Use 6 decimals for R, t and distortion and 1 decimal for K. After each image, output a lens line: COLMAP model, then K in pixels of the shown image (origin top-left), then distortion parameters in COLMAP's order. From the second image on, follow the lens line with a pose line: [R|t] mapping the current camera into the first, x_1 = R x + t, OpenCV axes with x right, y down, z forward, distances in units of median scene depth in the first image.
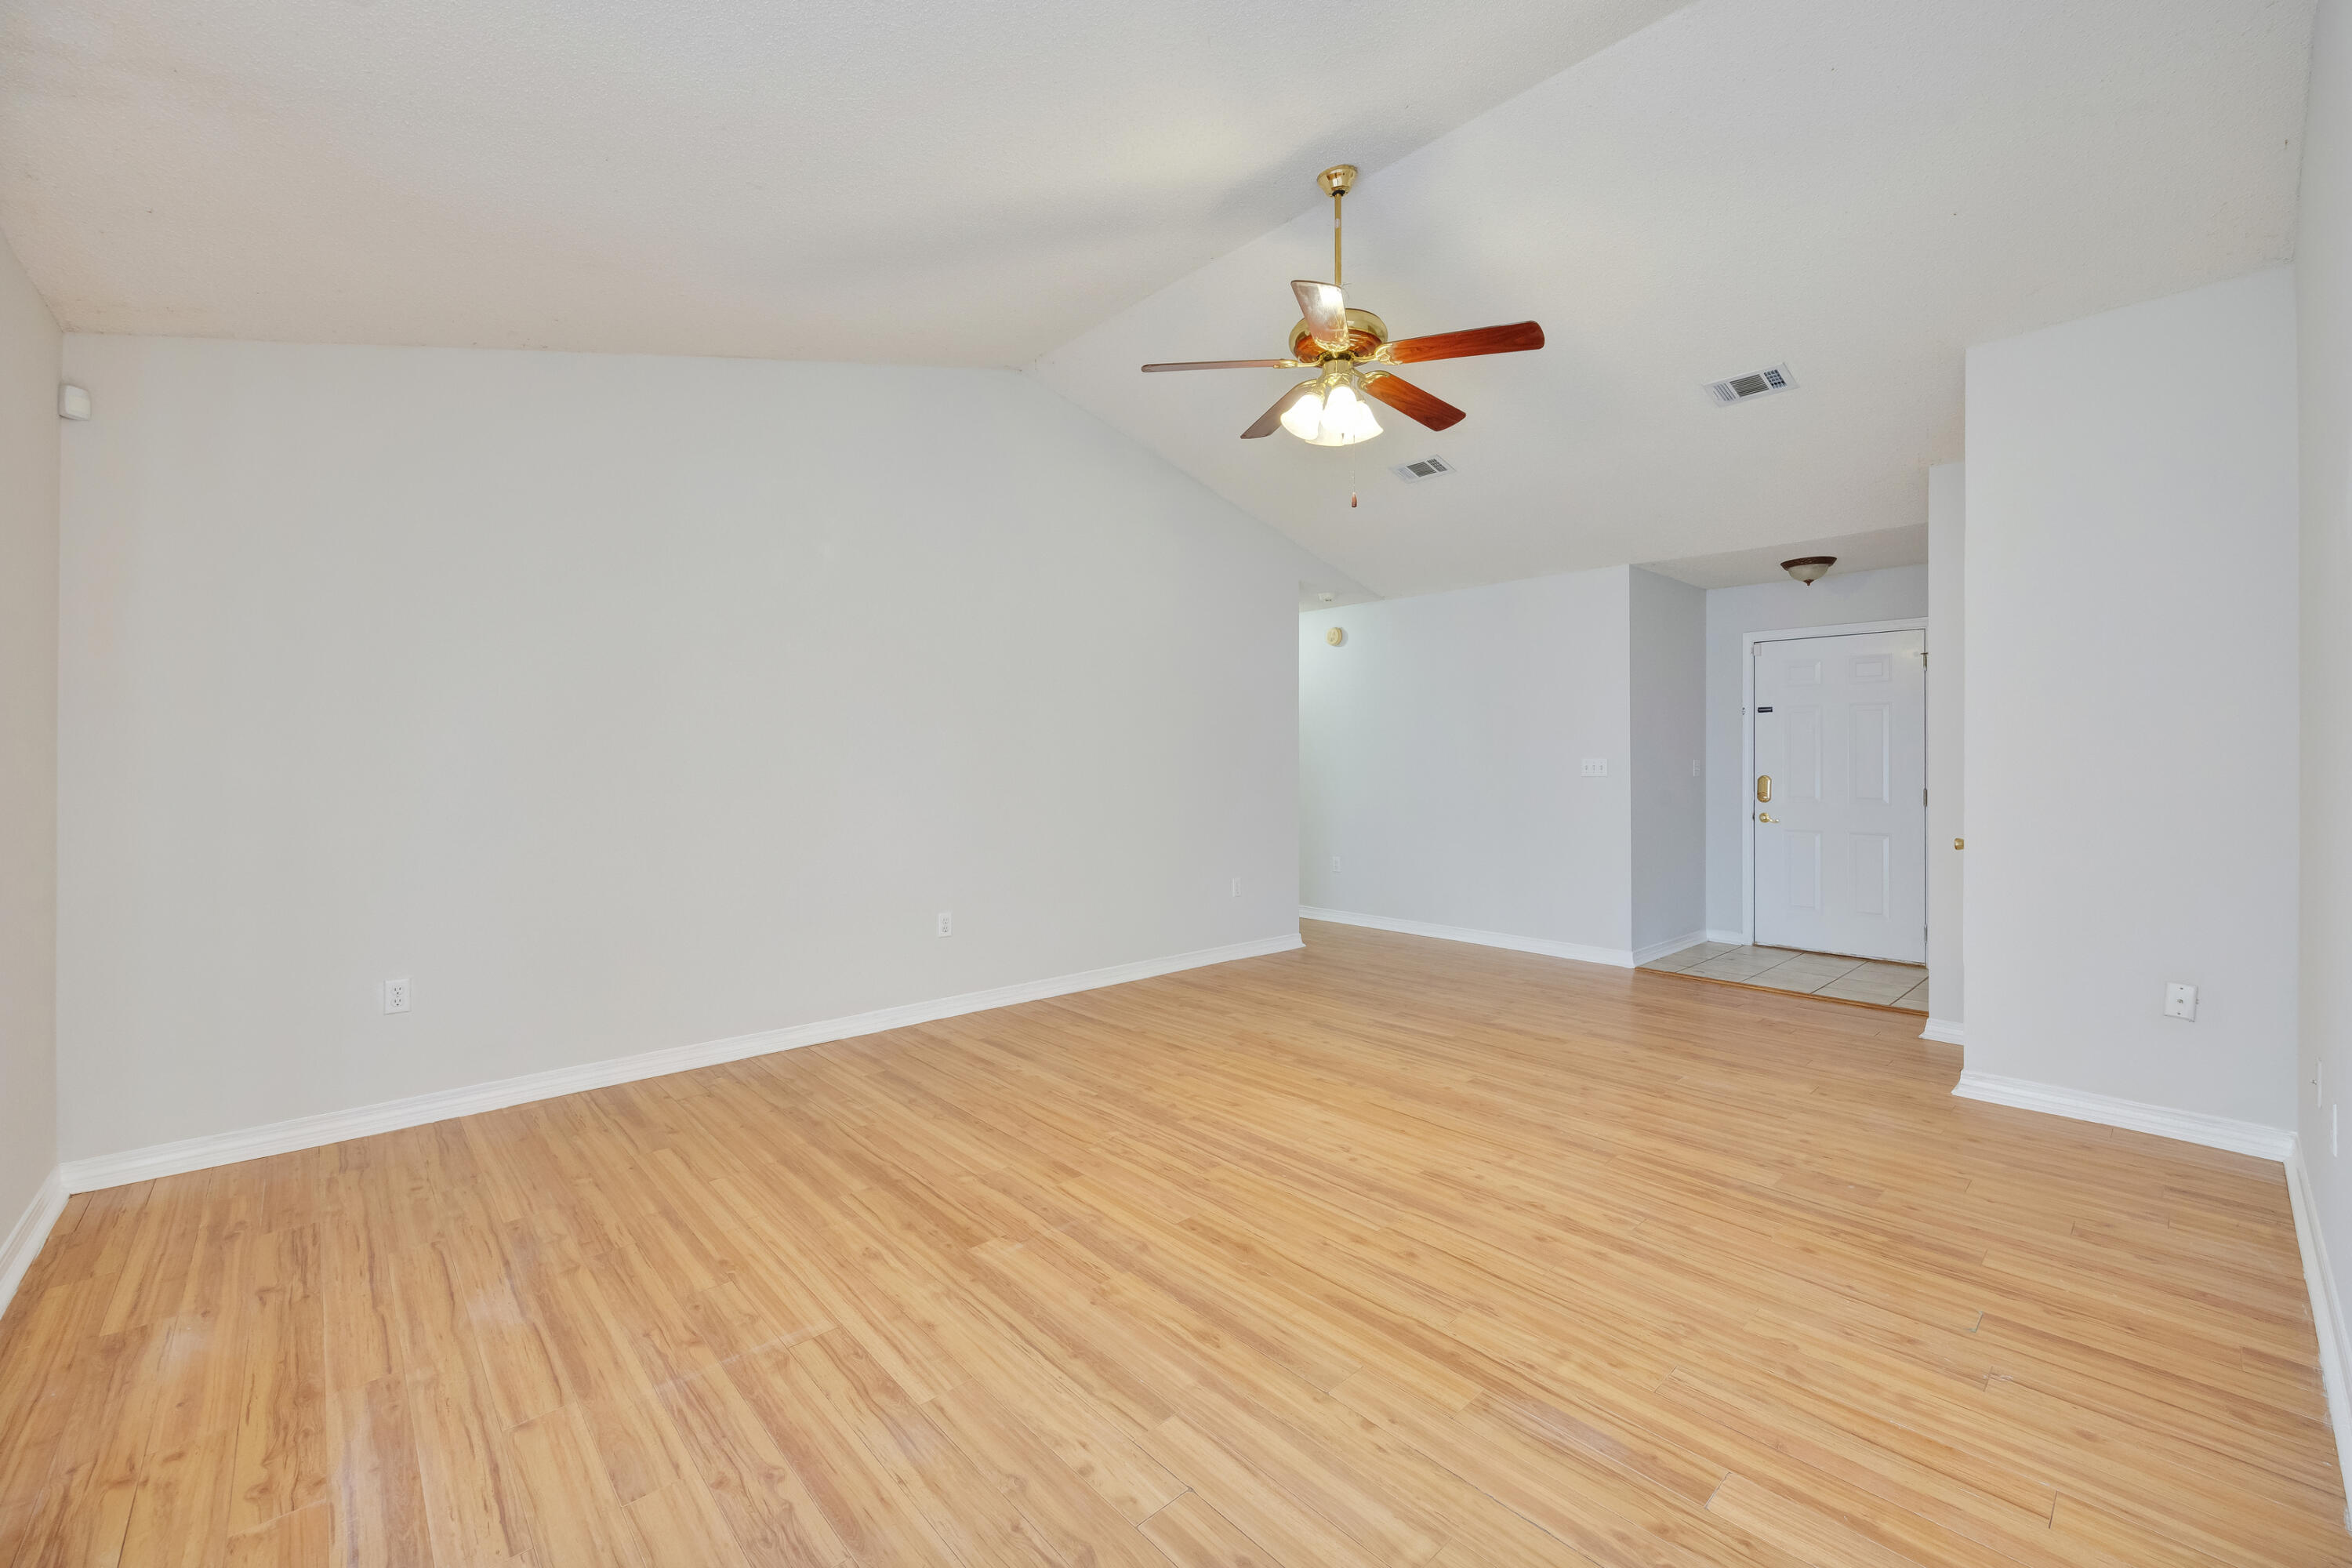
lens RADIAL K [[951.8, 0, 1174.9], [0, 951.8, 763.0], [0, 0, 1]] dist [-0.001536, 0.000789]
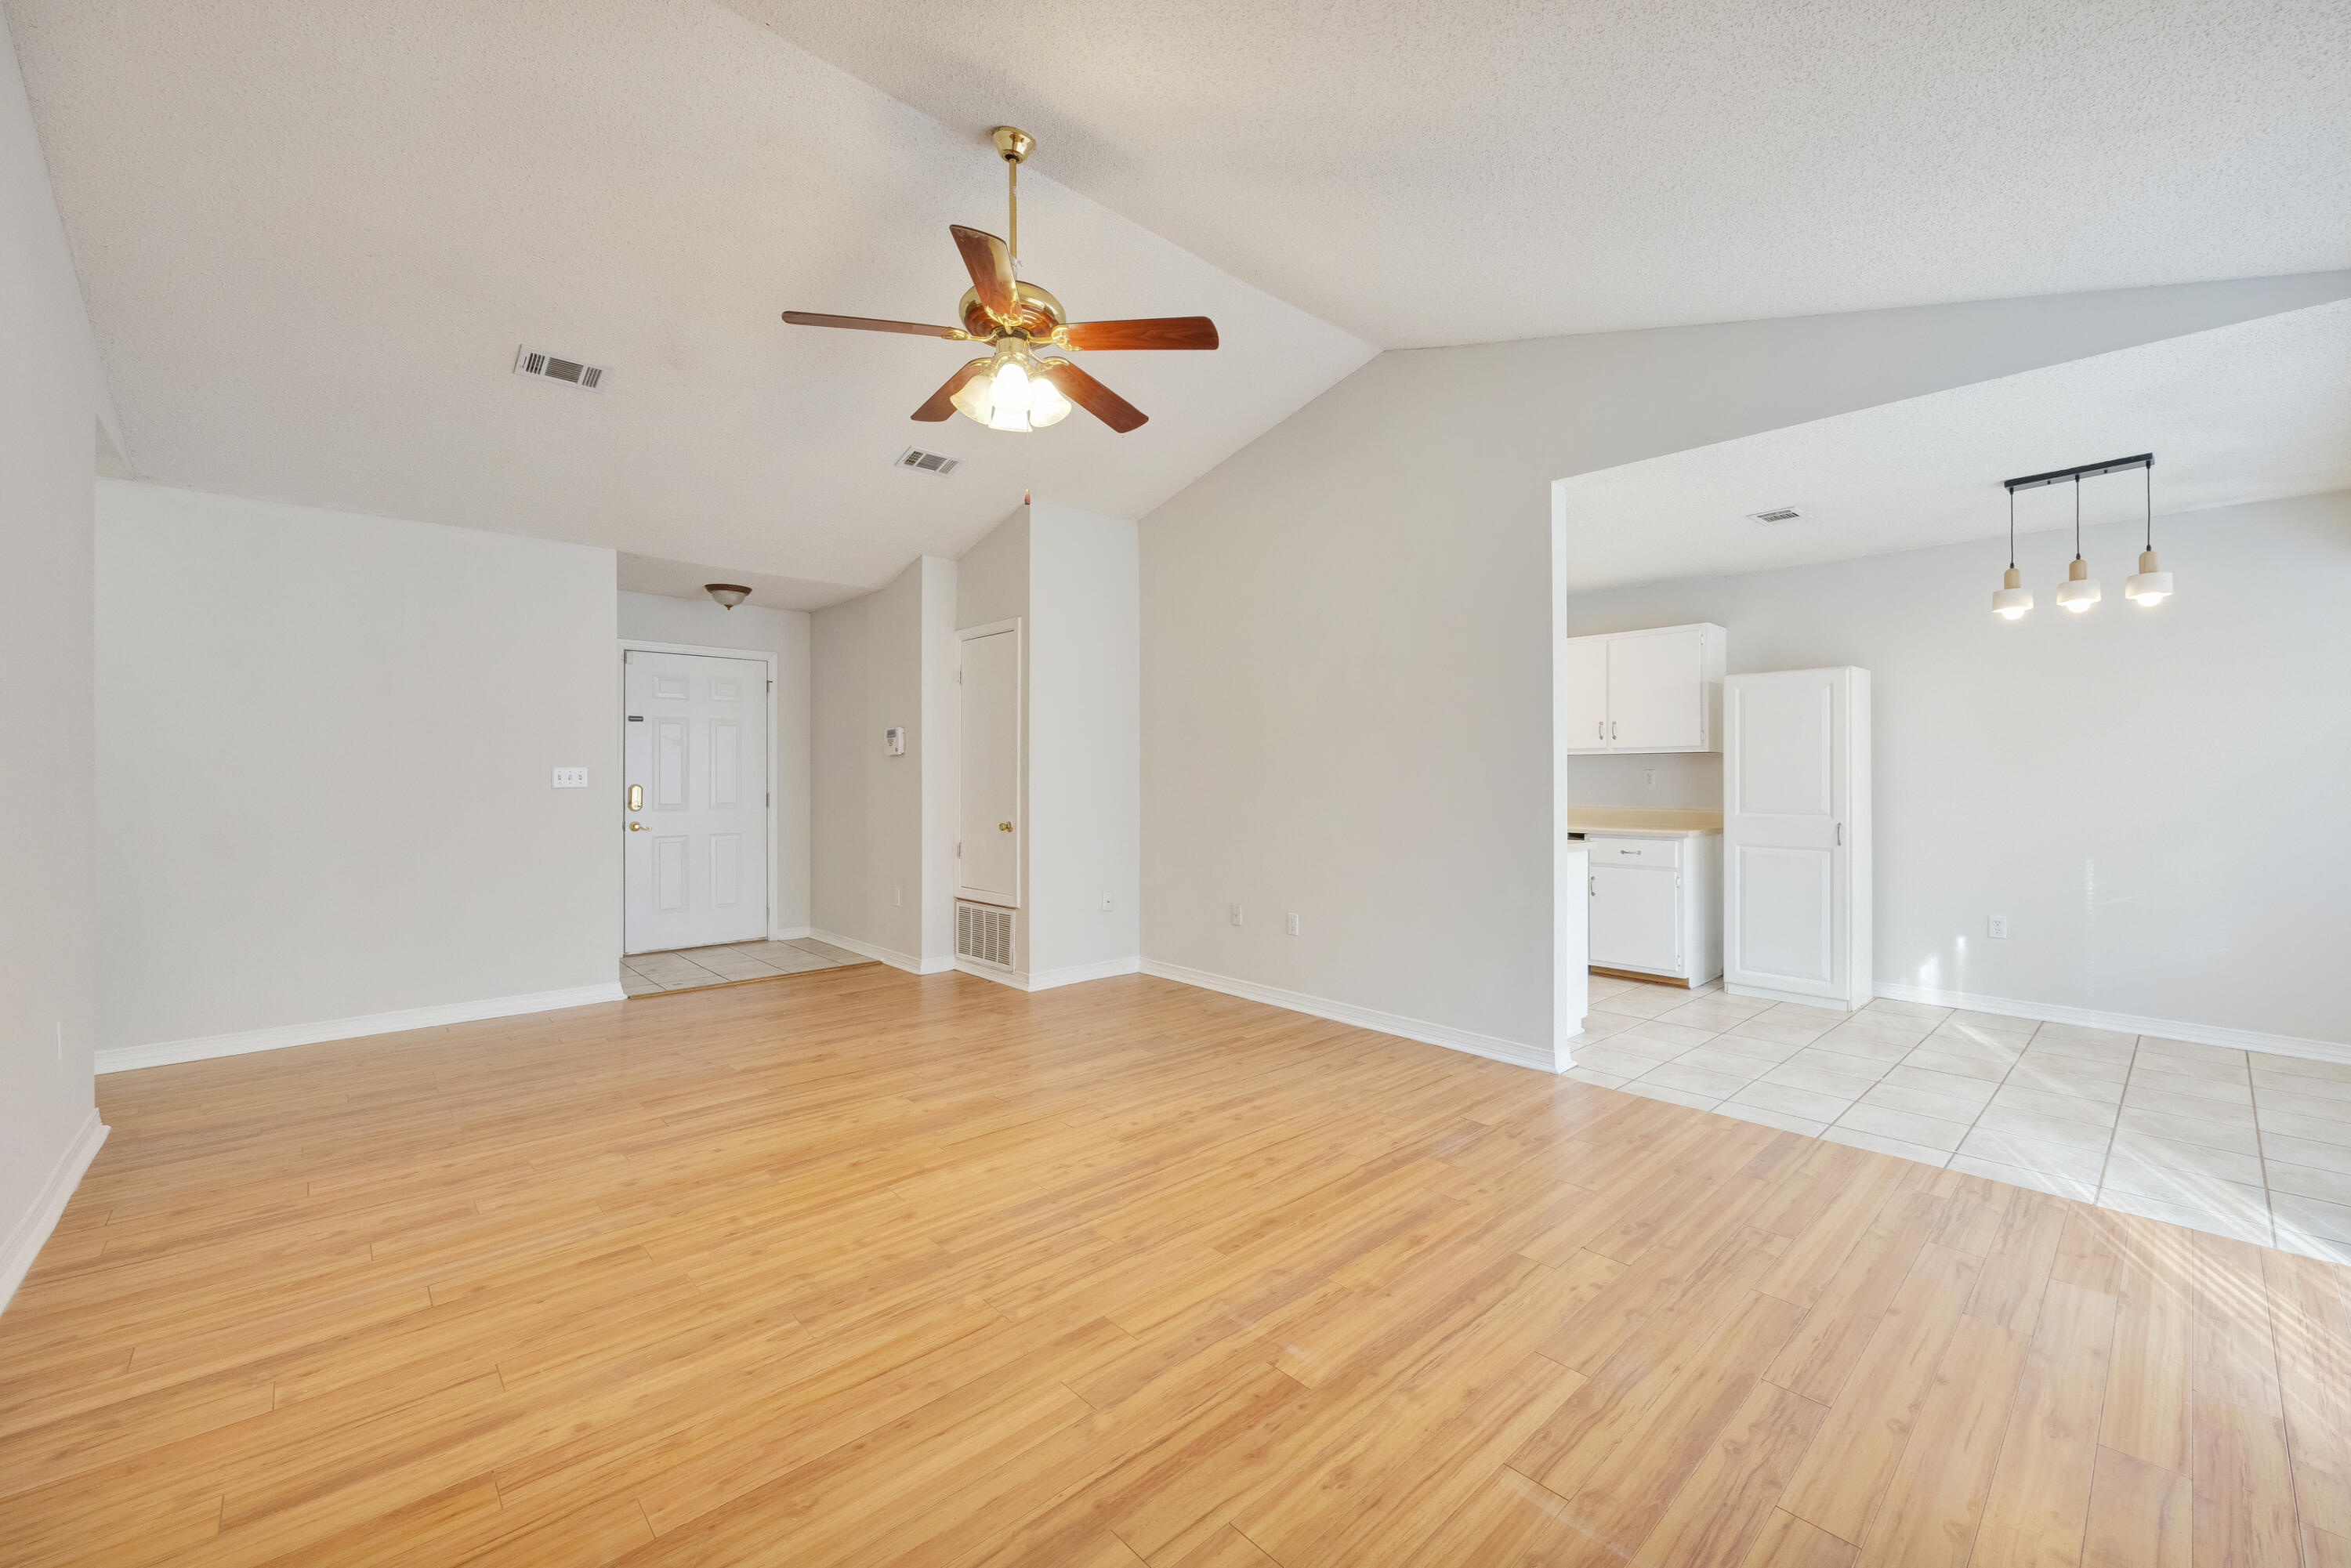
lens RADIAL K [[951.3, 0, 1197.2], [0, 951.3, 781.6], [0, 0, 1]] dist [-0.001536, 0.000789]
pose [[-0.026273, -0.007292, 0.999628, -0.923505], [-0.001412, 0.999973, 0.007258, 0.005178], [-0.999654, -0.001221, -0.026282, 1.033188]]
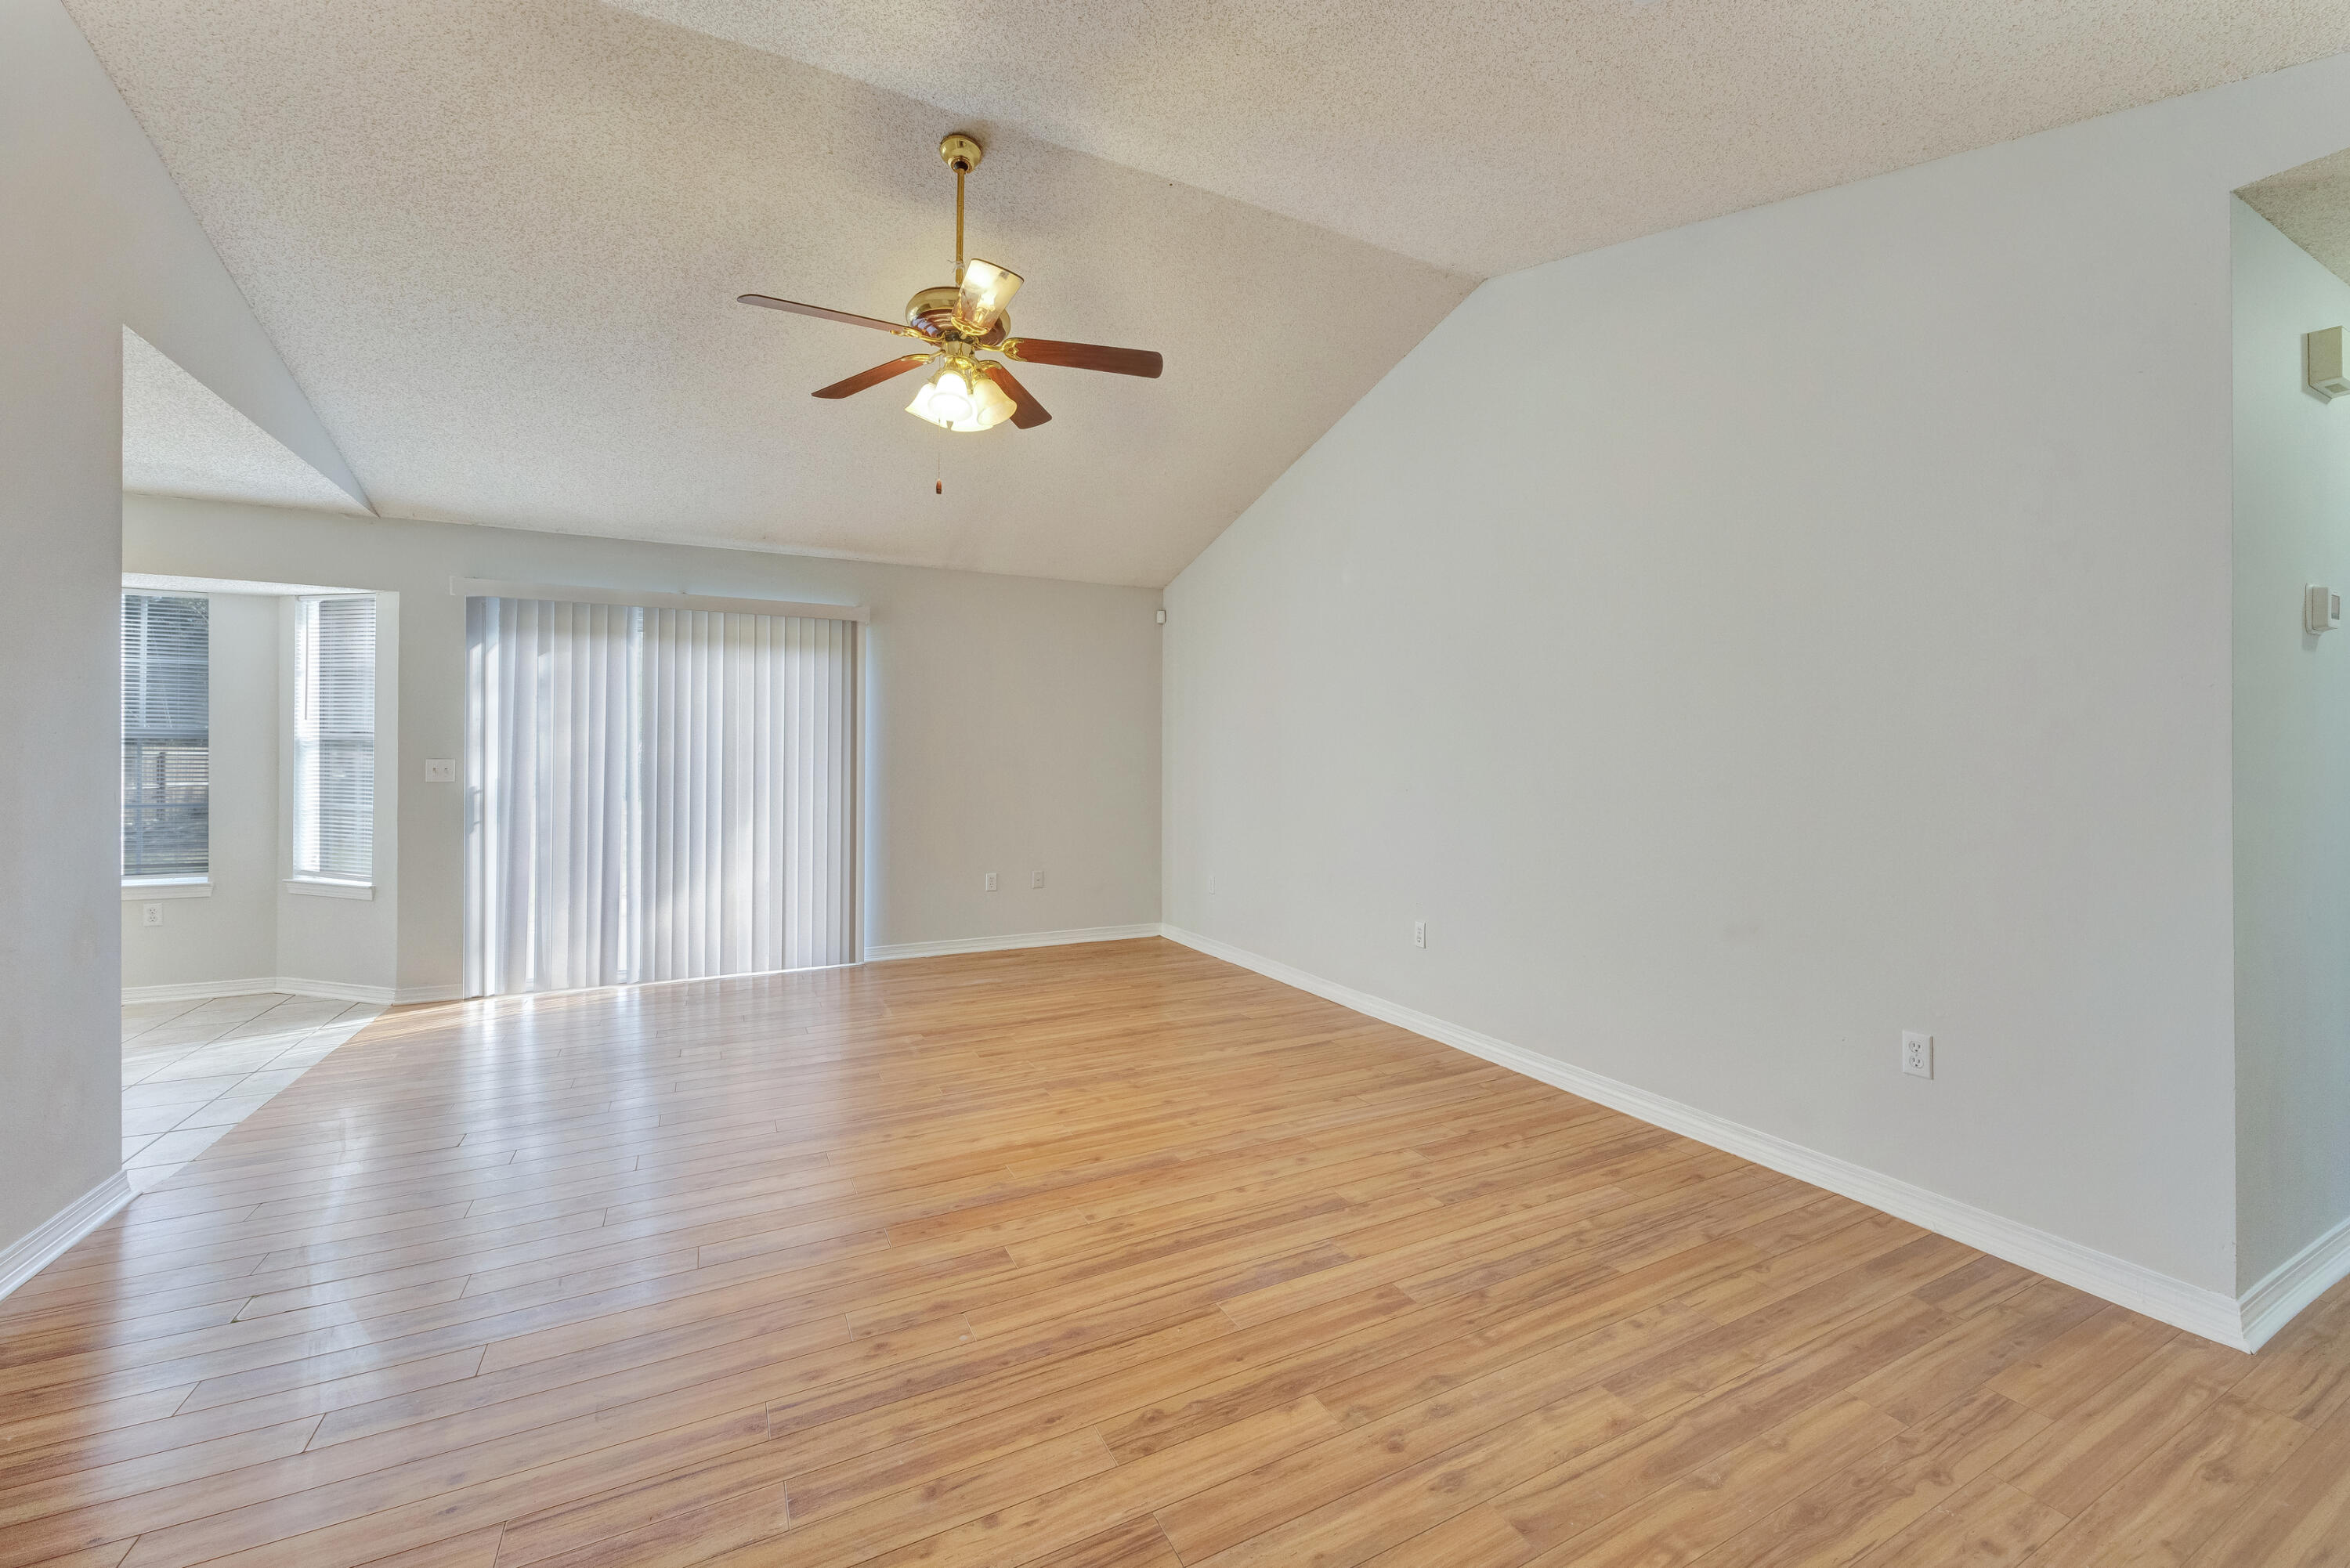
lens RADIAL K [[950.9, 0, 1179.4], [0, 950.9, 763.7], [0, 0, 1]] dist [-0.001536, 0.000789]
pose [[-0.271056, 0.002008, -0.962562, 1.249870], [0.000100, 0.999998, 0.002057, 0.006933], [0.962564, 0.000461, -0.271055, 1.801367]]
